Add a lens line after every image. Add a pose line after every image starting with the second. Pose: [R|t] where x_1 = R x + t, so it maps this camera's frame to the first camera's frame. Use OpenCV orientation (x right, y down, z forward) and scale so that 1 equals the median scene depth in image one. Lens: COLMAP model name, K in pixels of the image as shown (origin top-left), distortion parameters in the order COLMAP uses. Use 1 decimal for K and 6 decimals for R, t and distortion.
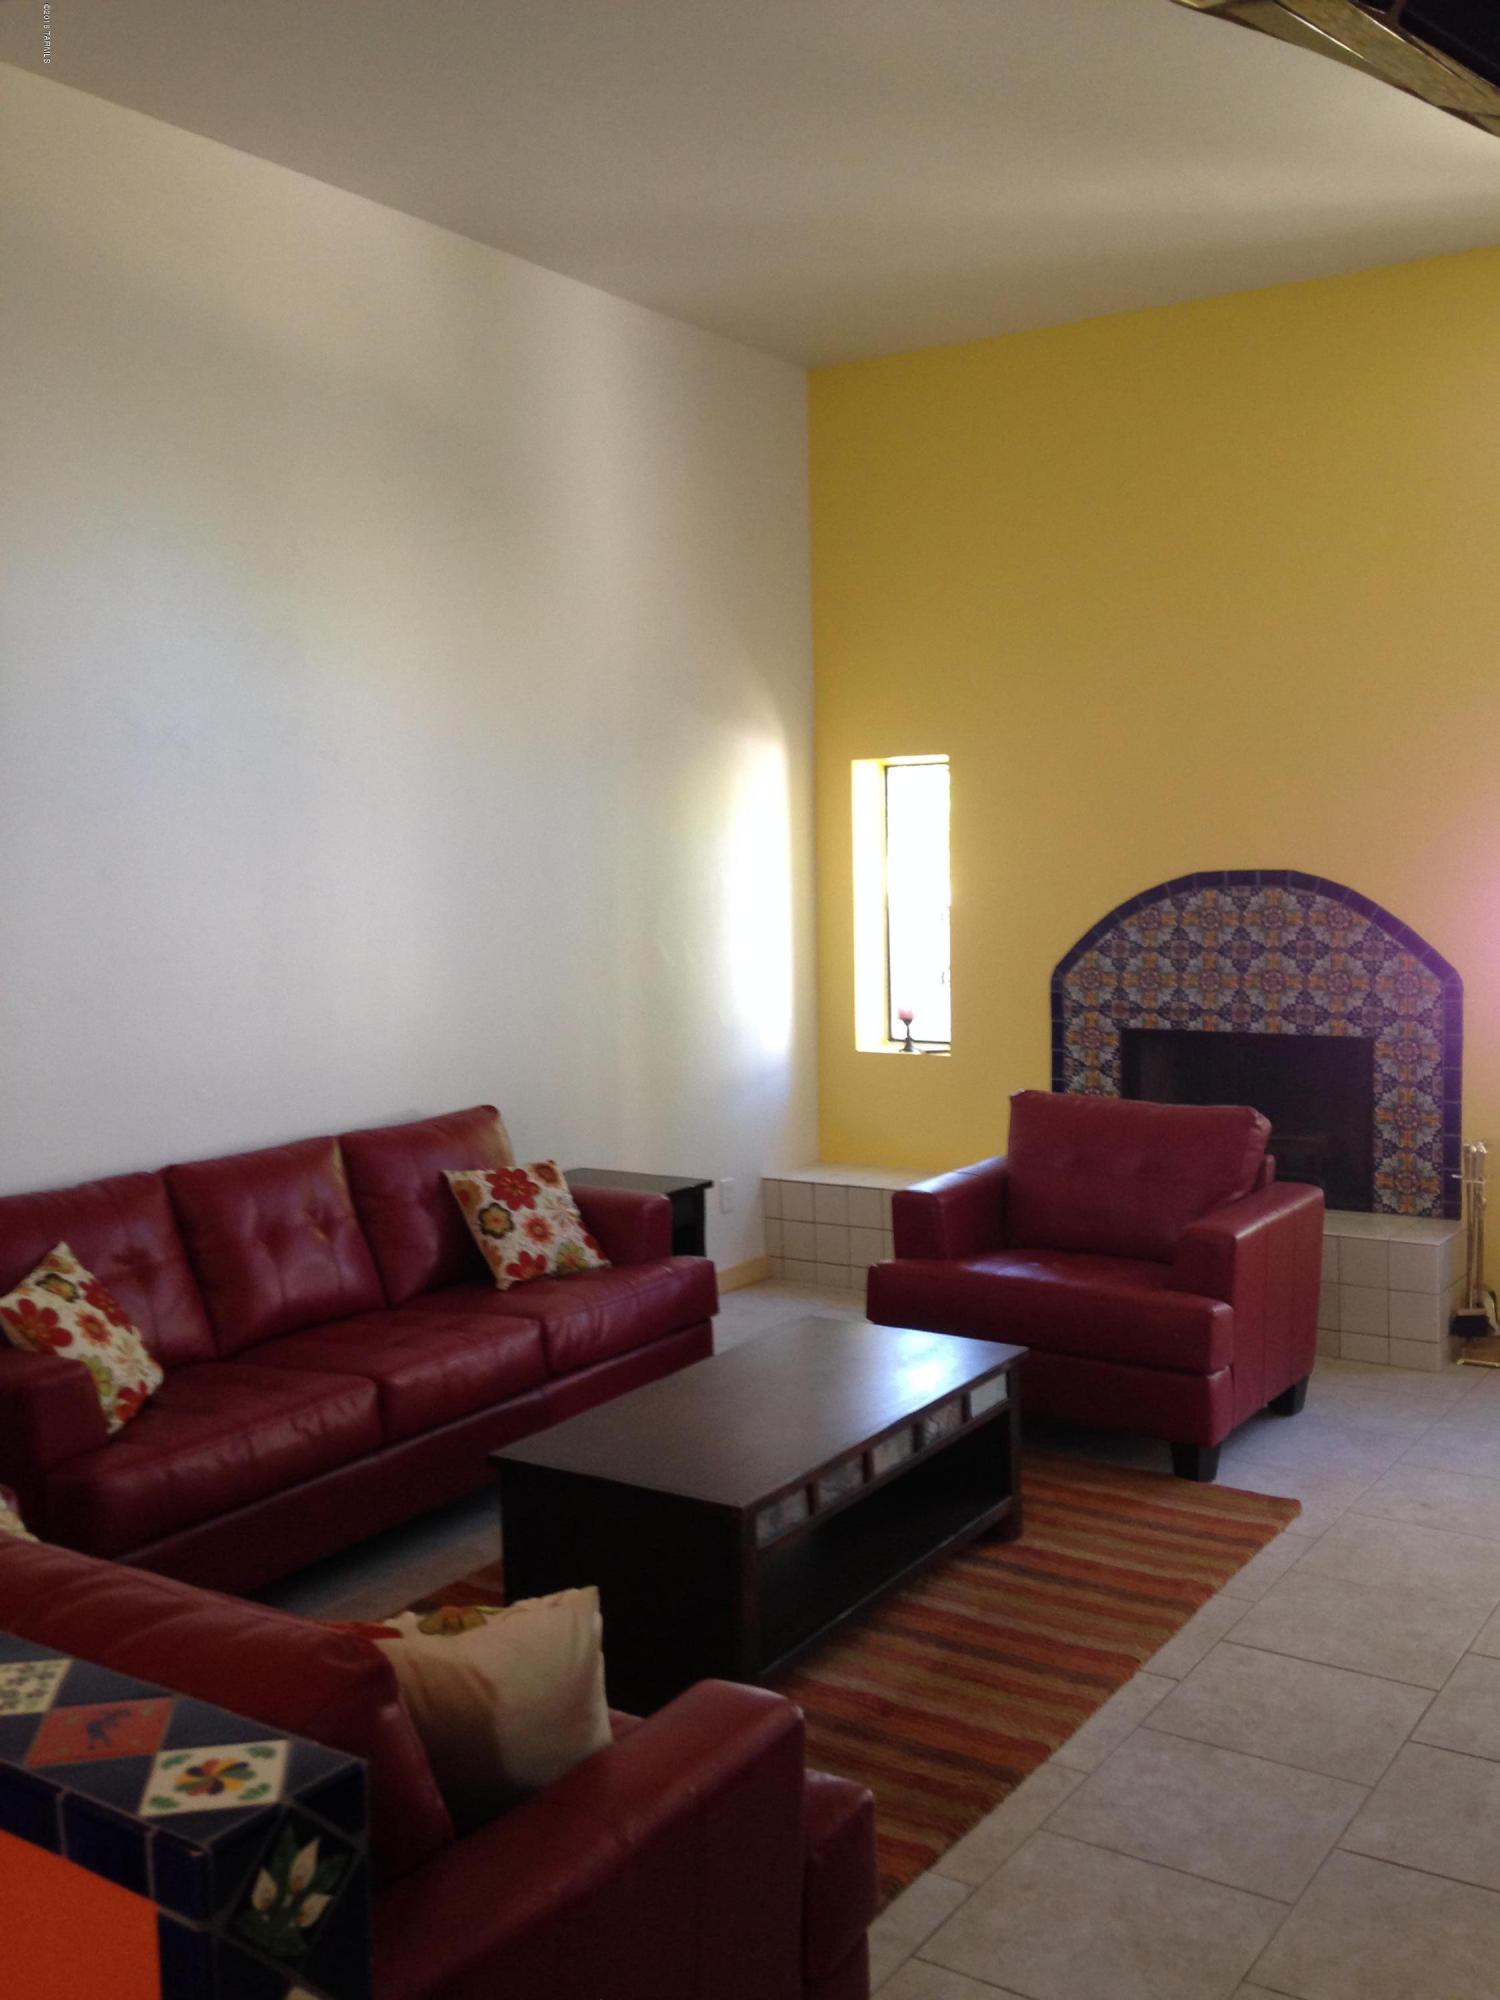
lens RADIAL K [[1774.4, 0, 745.8], [0, 1774.4, 990.5], [0, 0, 1]] dist [0.038383, -0.041451]
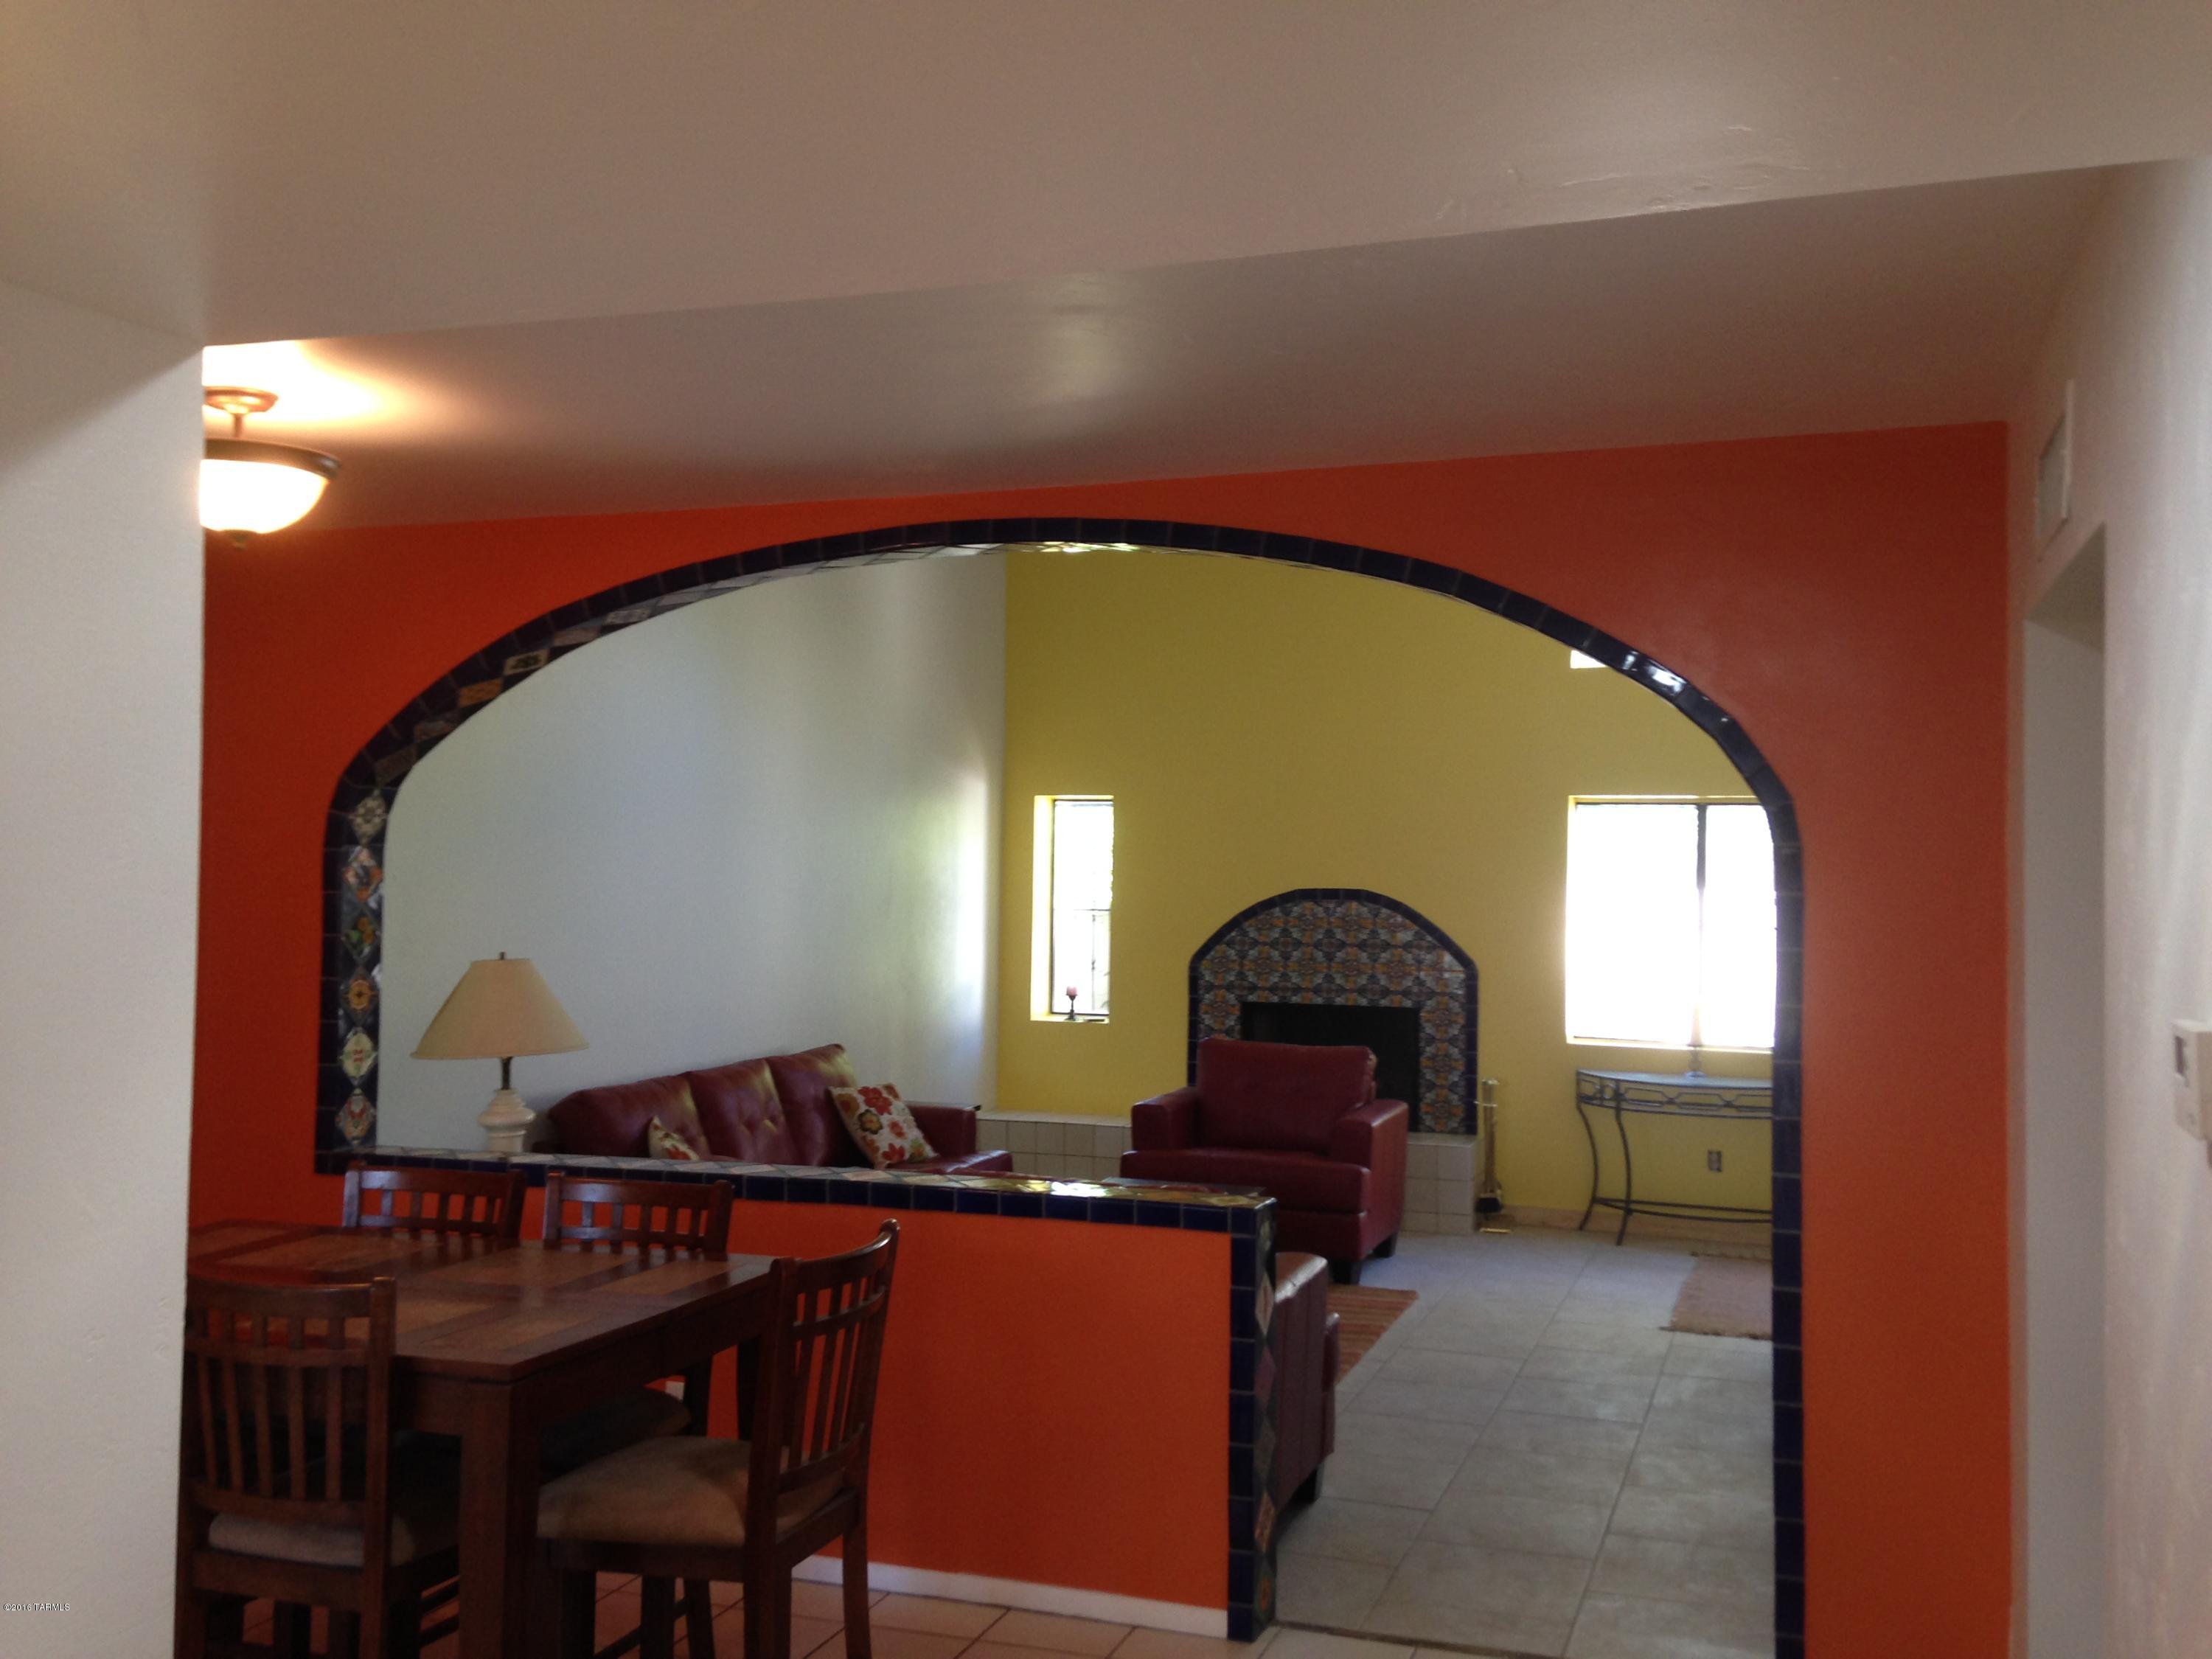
lens RADIAL K [[1962.5, 0, 1109.5], [0, 1962.5, 836.3], [0, 0, 1]] dist [0.038383, -0.041451]
pose [[0.961778, 0.037332, 0.271273, -0.322076], [-0.012084, 0.995484, -0.094152, 0.040863], [-0.273563, 0.087275, 0.957886, -0.458820]]
